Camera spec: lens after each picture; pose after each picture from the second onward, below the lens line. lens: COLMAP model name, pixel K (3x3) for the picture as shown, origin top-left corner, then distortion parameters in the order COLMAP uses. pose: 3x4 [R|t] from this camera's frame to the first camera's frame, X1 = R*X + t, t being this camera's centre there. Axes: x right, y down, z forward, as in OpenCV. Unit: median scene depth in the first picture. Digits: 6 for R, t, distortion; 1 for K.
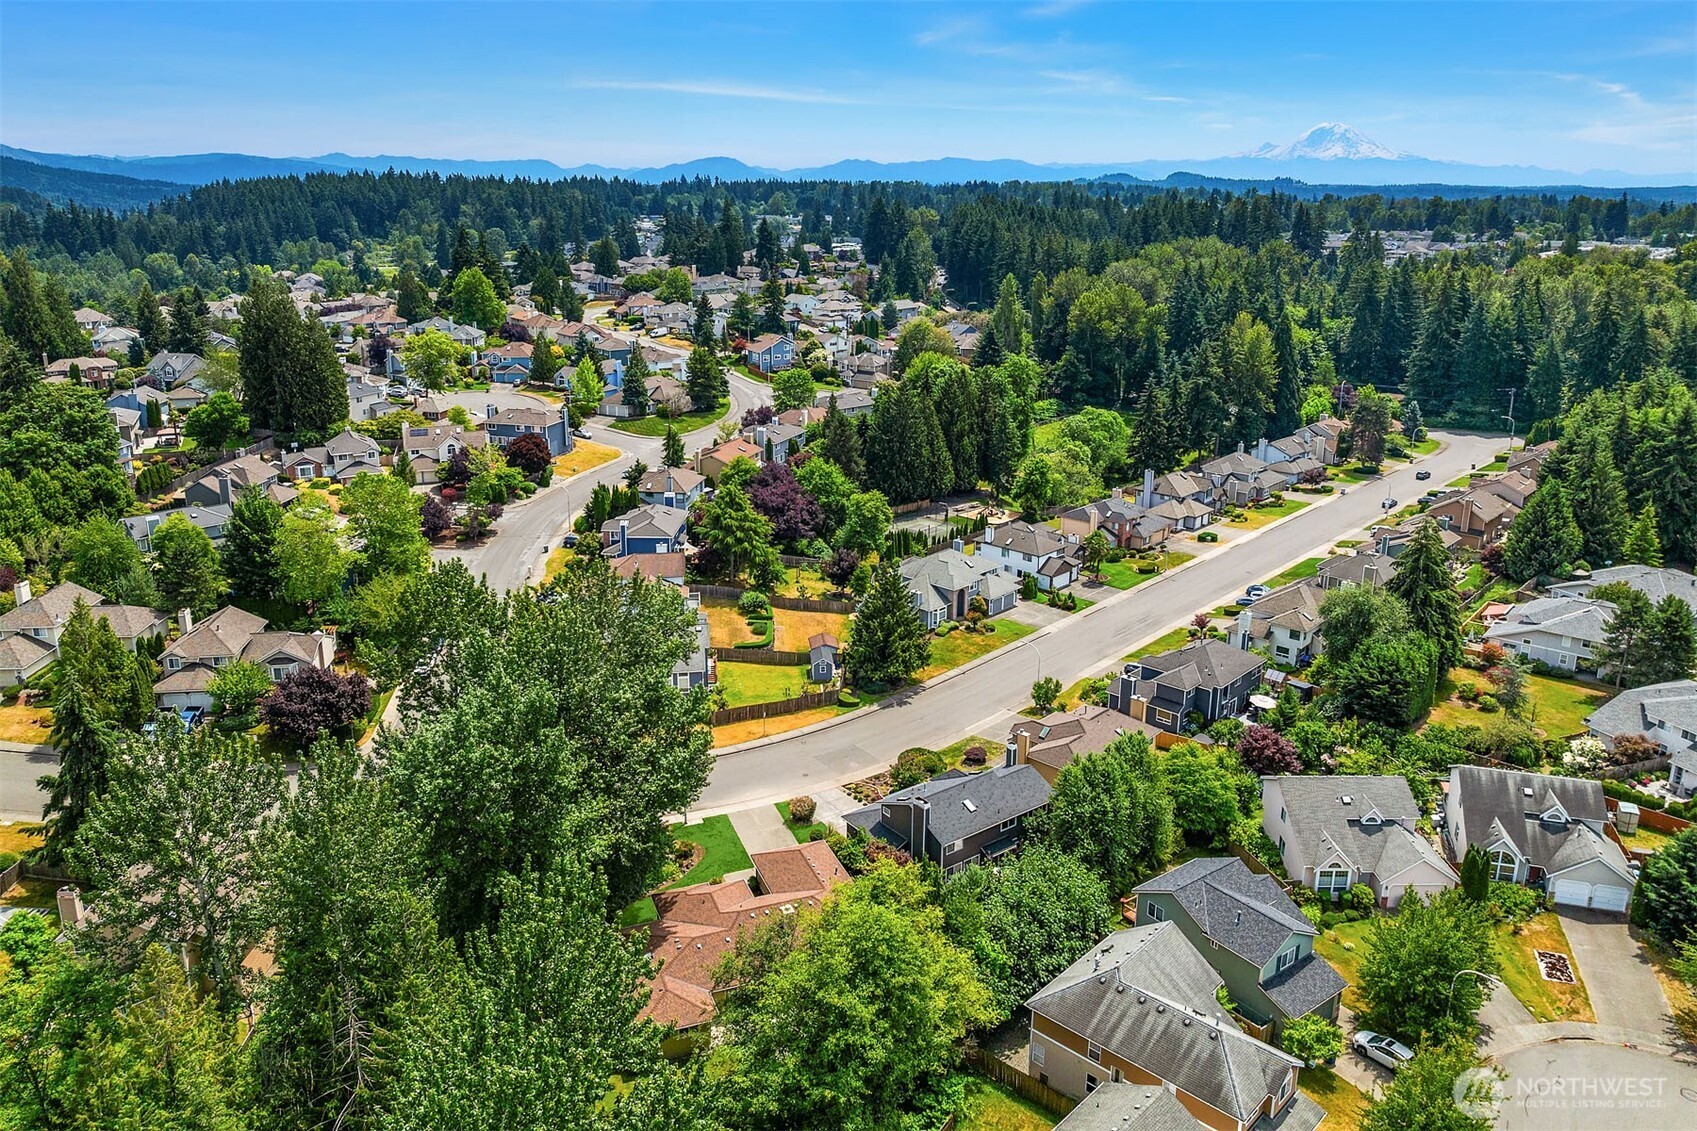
lens RADIAL K [[1188.4, 0, 848.5], [0, 1188.4, 565.5], [0, 0, 1]] dist [-0.031660, -0.004975]
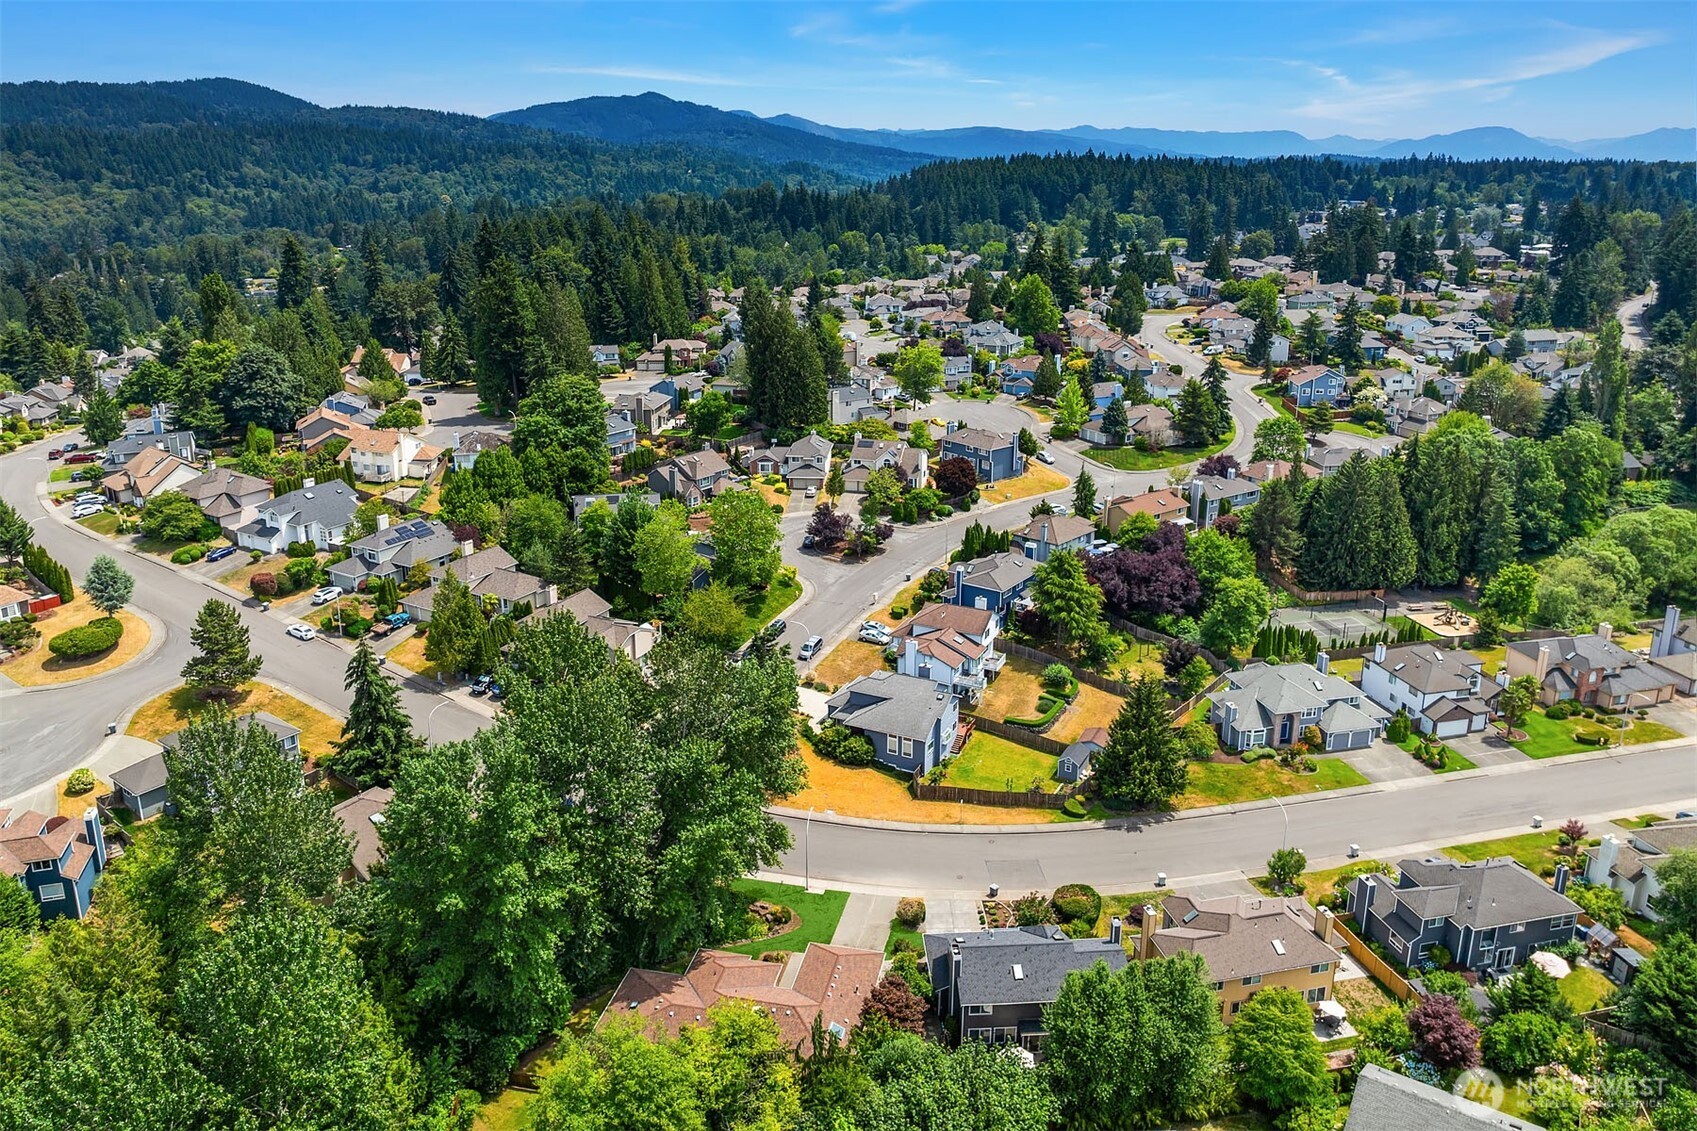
lens RADIAL K [[1209.3, 0, 848.5], [0, 1209.3, 565.5], [0, 0, 1]] dist [-0.045738, -0.006220]
pose [[0.823670, 0.172527, -0.540187, 0.258558], [-0.160241, 0.984584, 0.070126, -0.086963], [0.543958, 0.028799, 0.838618, 0.088945]]
